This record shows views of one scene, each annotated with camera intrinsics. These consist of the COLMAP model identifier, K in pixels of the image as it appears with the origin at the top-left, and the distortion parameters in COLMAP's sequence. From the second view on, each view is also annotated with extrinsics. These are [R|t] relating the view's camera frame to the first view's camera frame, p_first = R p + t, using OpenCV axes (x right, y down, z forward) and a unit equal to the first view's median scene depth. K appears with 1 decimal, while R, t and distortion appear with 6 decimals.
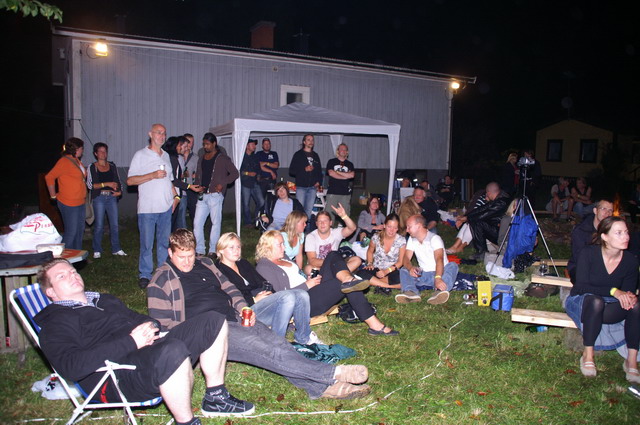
lens RADIAL K [[513.0, 0, 327.4], [0, 513.0, 213.0], [0, 0, 1]] dist [-0.178890, 0.187827]
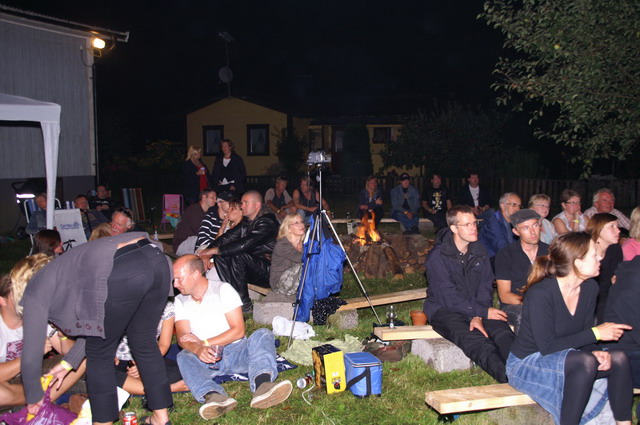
lens RADIAL K [[726.9, 0, 320.0], [0, 726.9, 212.5], [0, 0, 1]] dist [0.013018, 0.024532]
pose [[0.811717, -0.076617, 0.579004, -0.176450], [0.093525, 0.995617, 0.000632, -0.033242], [-0.576514, 0.053638, 0.815325, 0.225057]]
